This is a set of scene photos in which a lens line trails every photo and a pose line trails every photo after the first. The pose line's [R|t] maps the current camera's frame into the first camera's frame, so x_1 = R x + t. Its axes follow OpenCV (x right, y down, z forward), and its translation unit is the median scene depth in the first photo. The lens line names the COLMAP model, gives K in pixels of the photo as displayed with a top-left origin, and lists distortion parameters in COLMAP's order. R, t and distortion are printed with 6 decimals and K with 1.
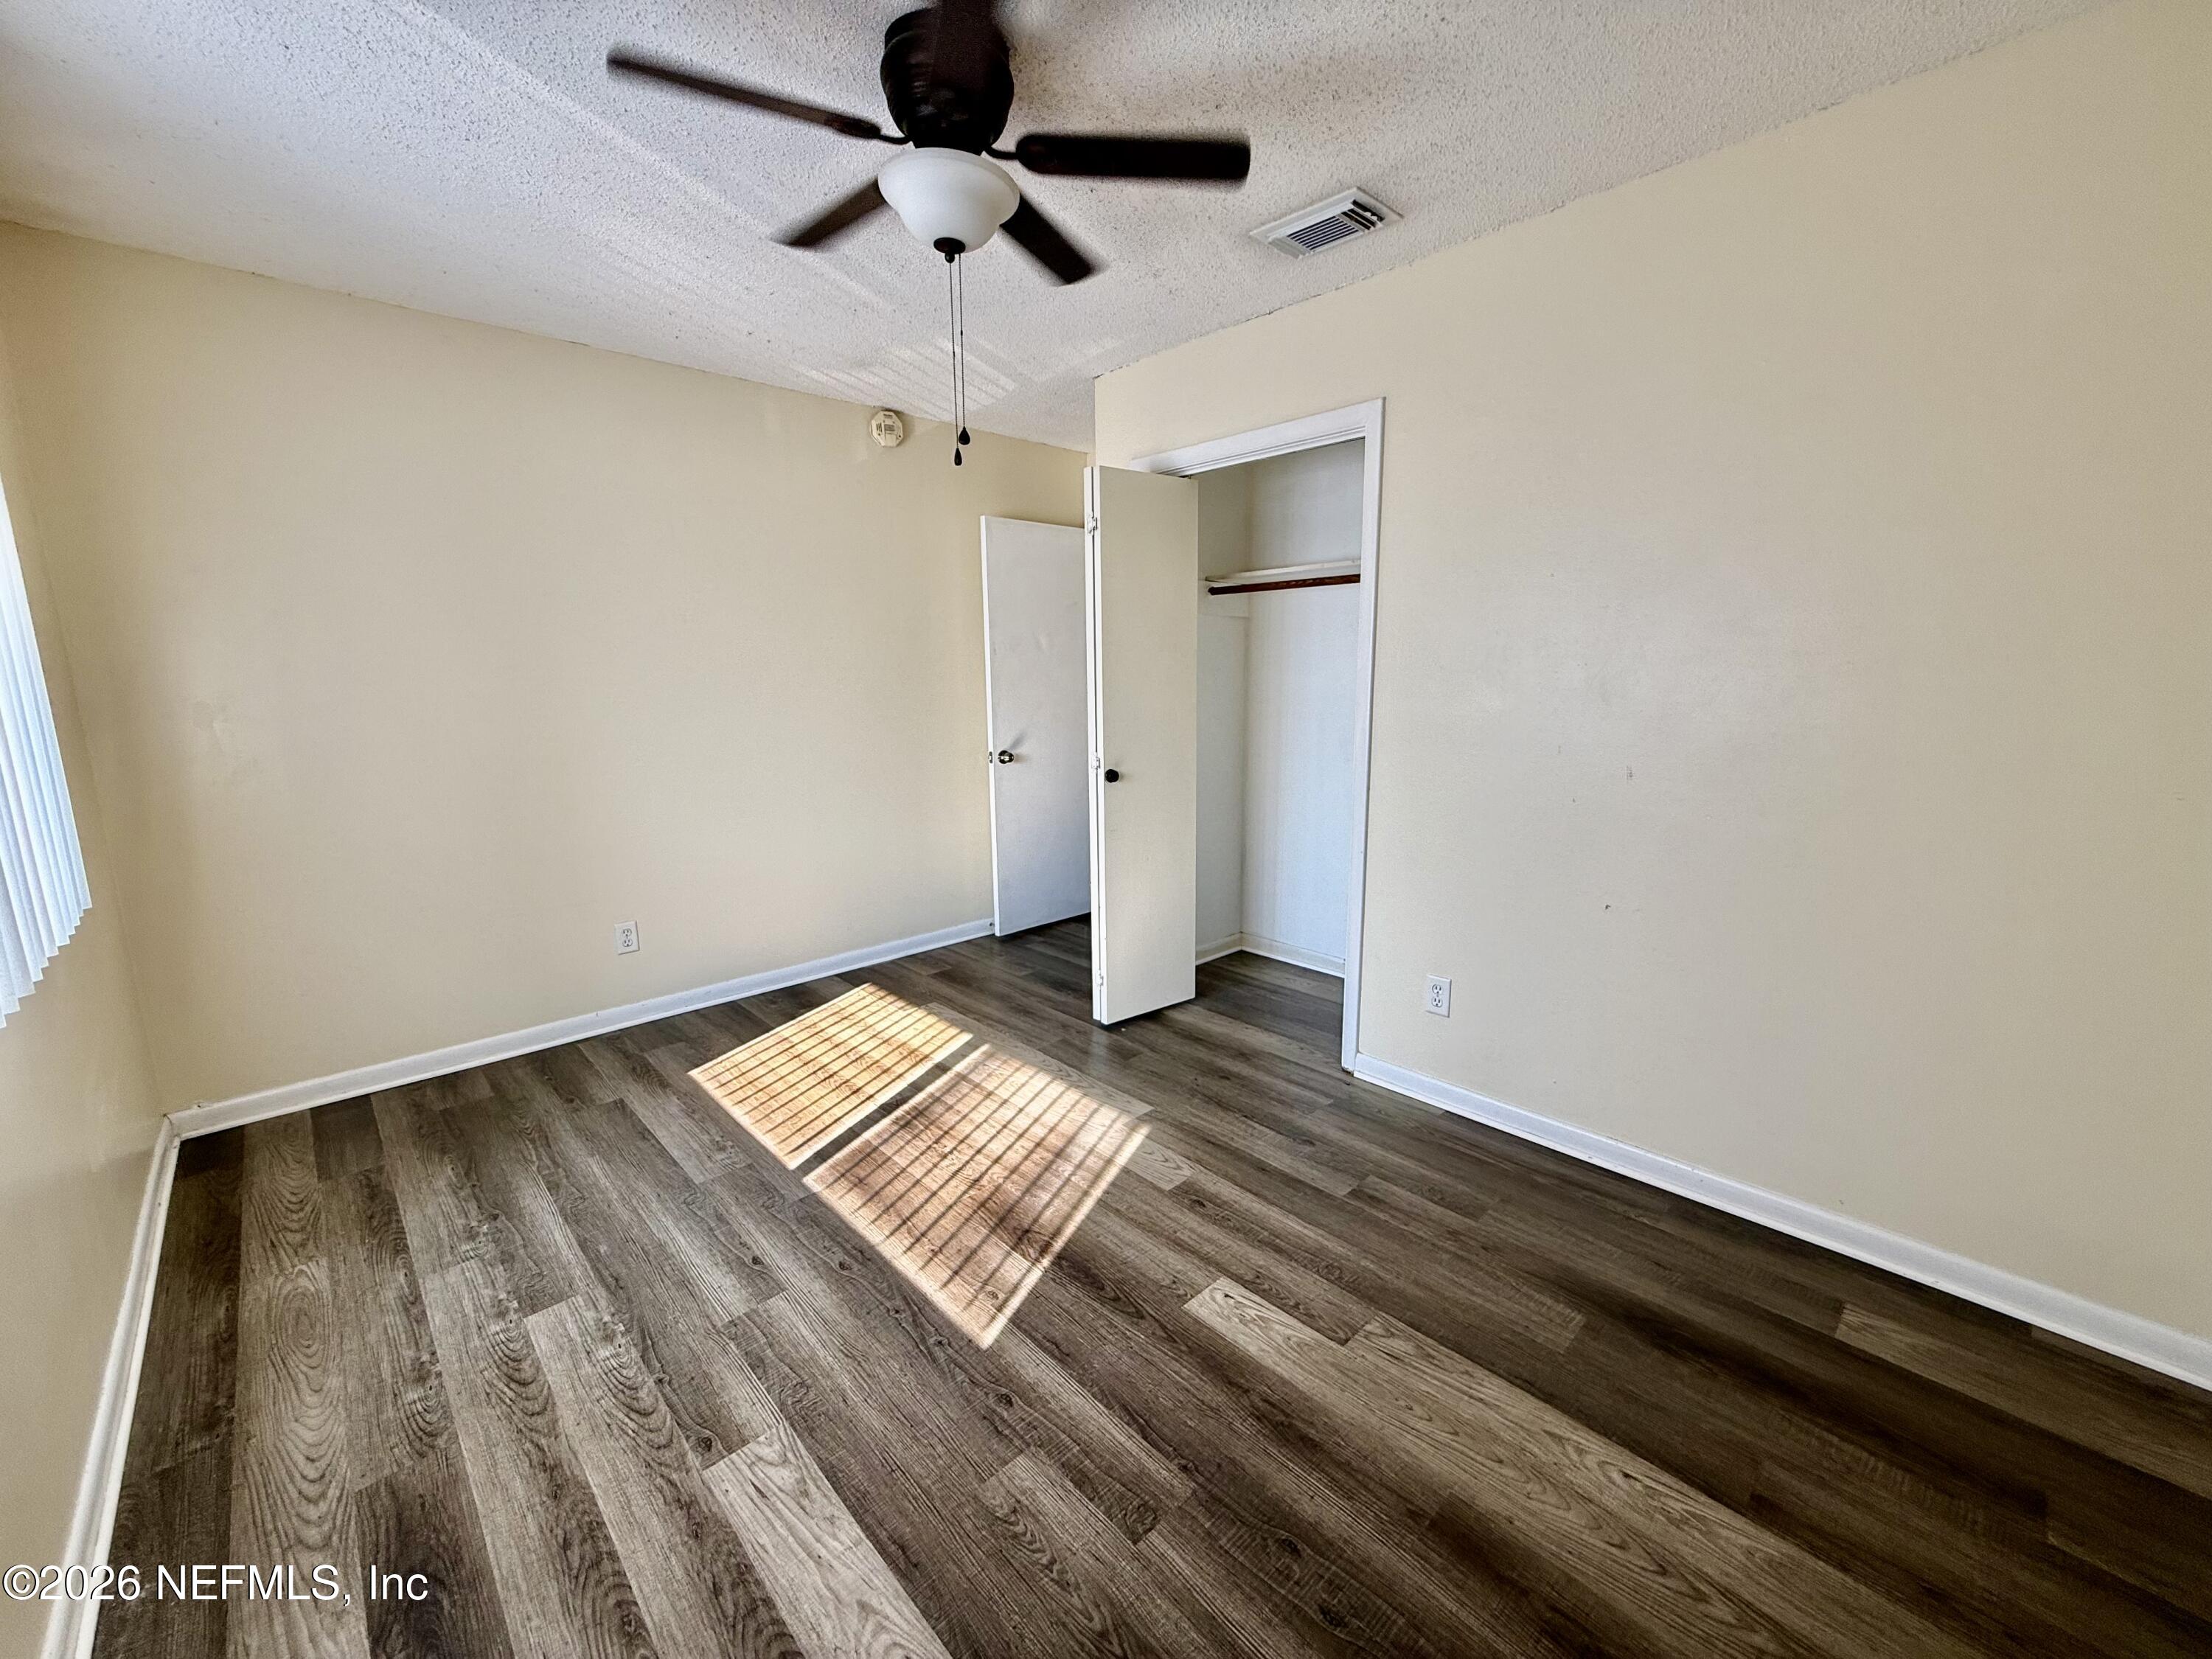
lens RADIAL K [[873.3, 0, 1108.1], [0, 873.3, 830.2], [0, 0, 1]] dist [-0.005055, -0.000211]
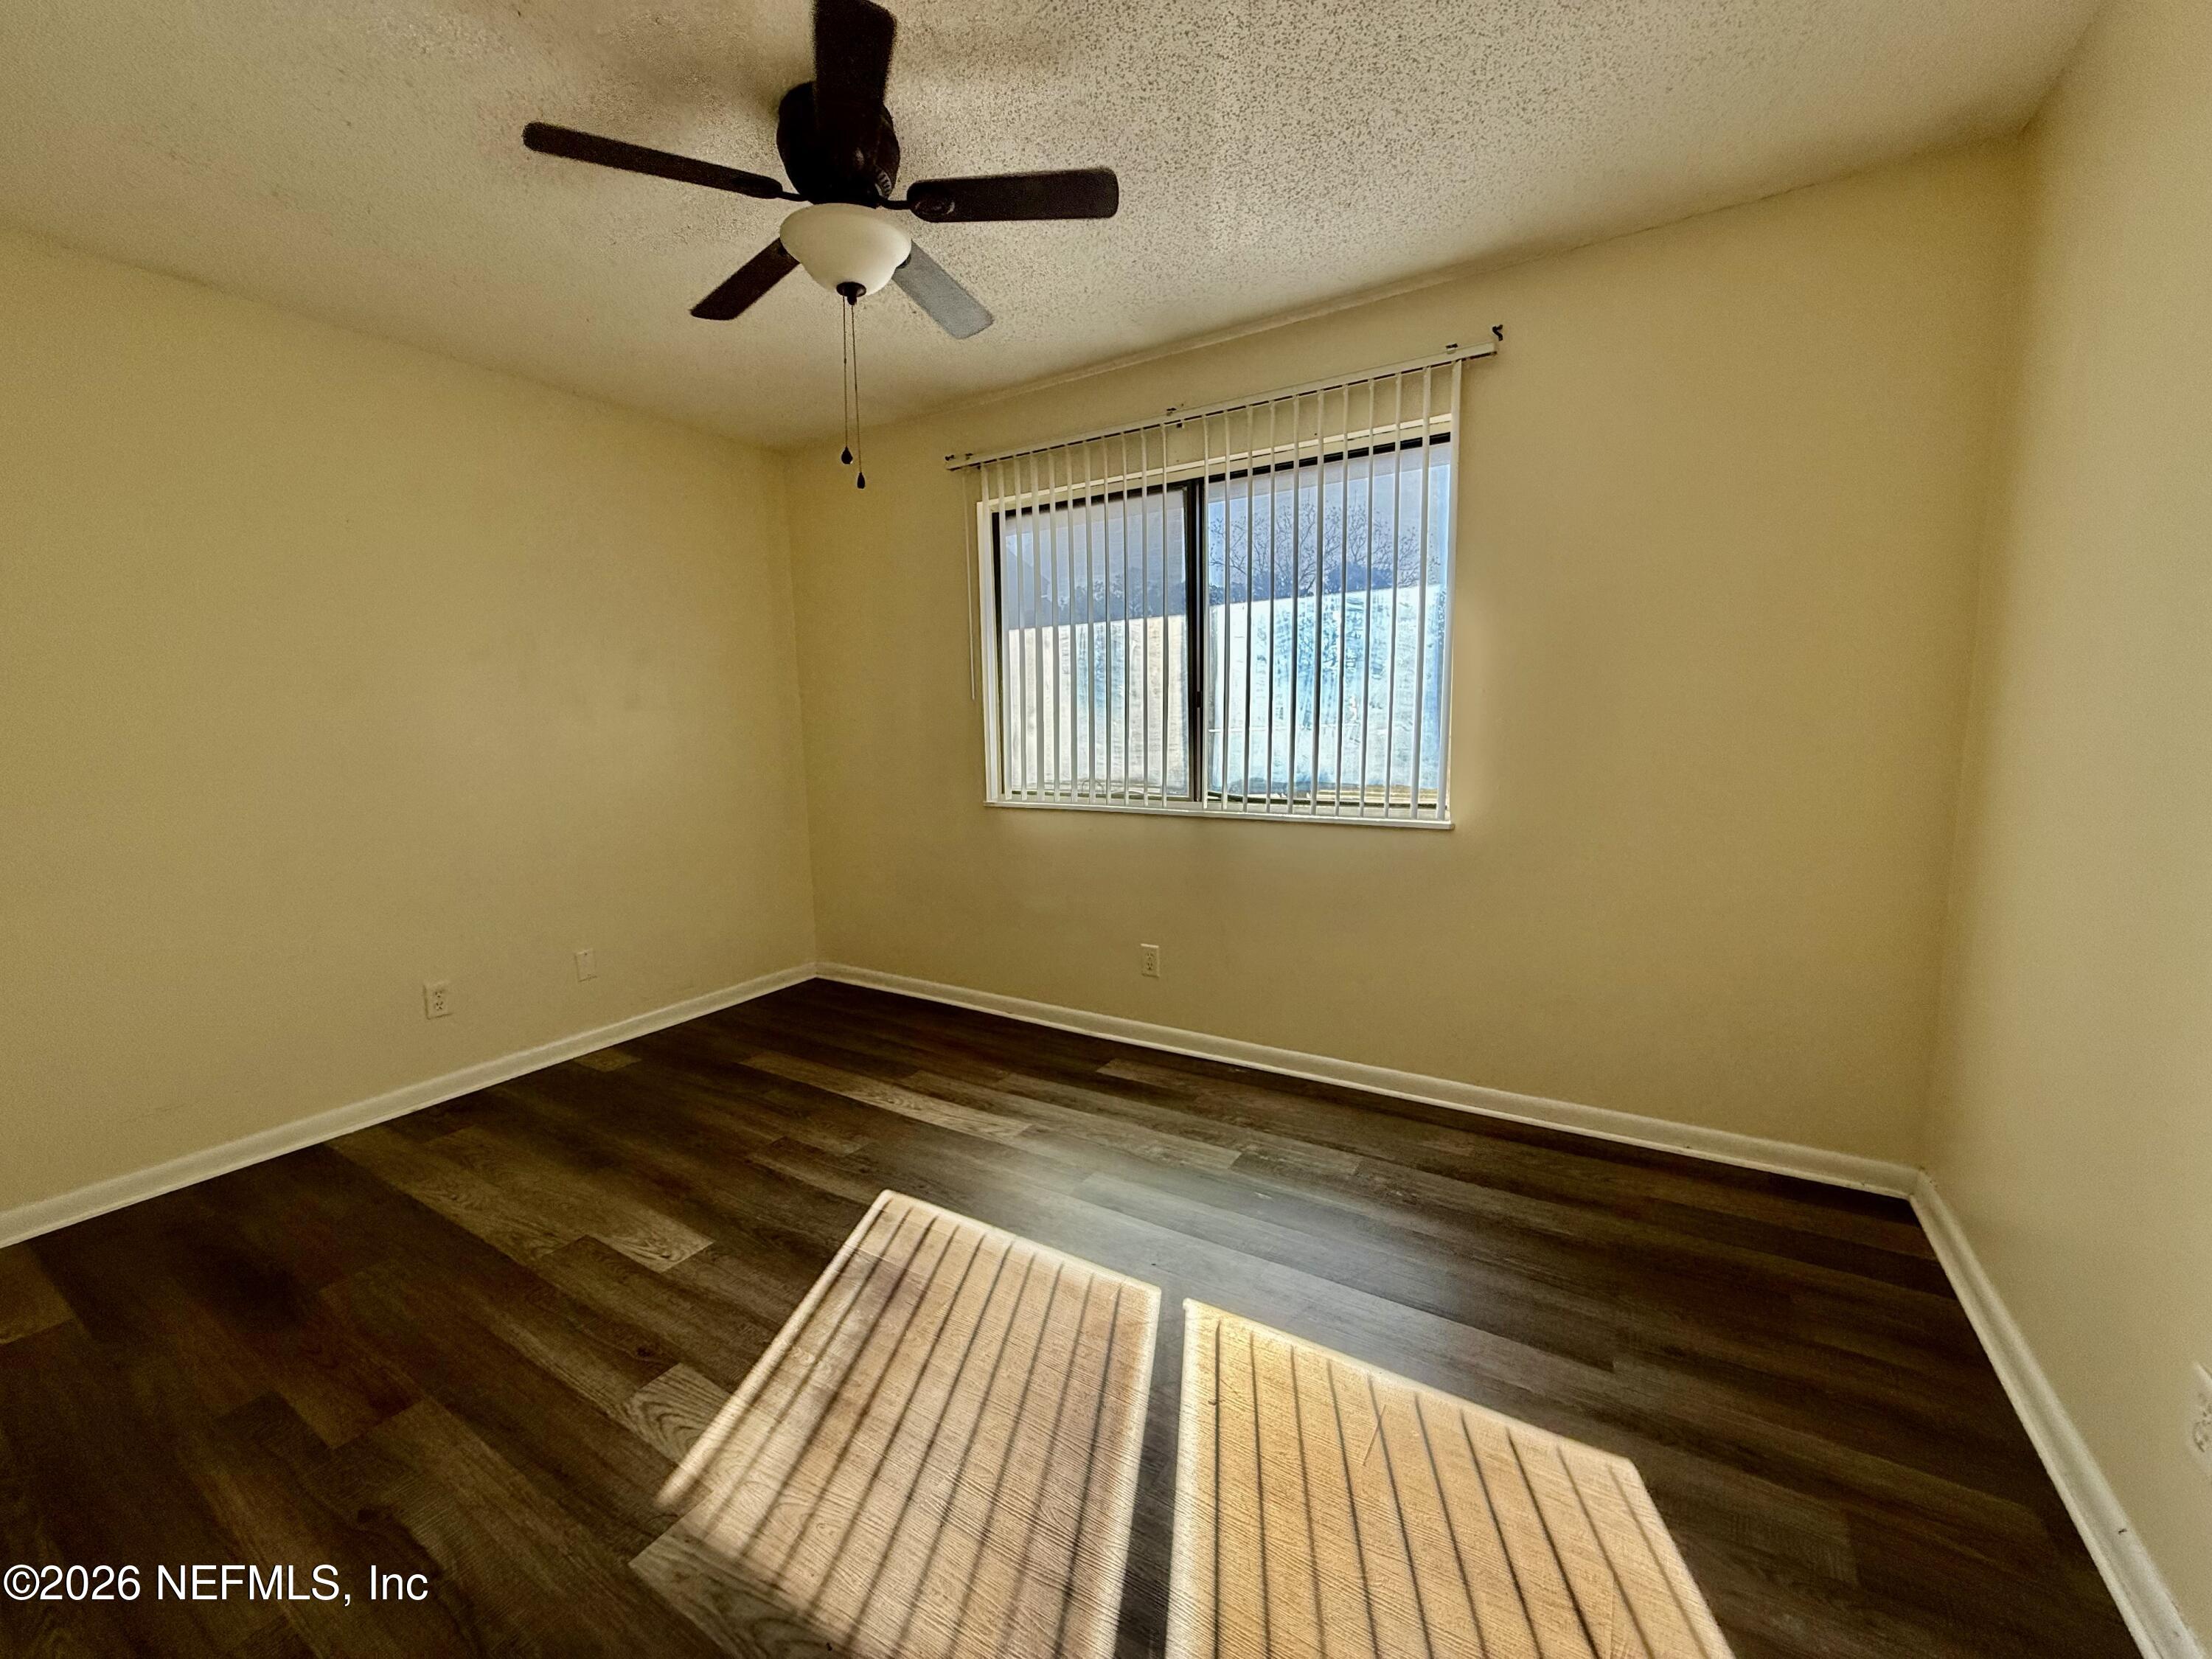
lens RADIAL K [[873.3, 0, 1104.8], [0, 873.3, 827.3], [0, 0, 1]] dist [-0.005055, -0.000211]
pose [[-0.966223, 0.059244, -0.250805, -0.123862], [-0.020188, 0.952826, 0.302846, -0.261823], [0.256915, 0.297680, -0.919446, 1.636869]]
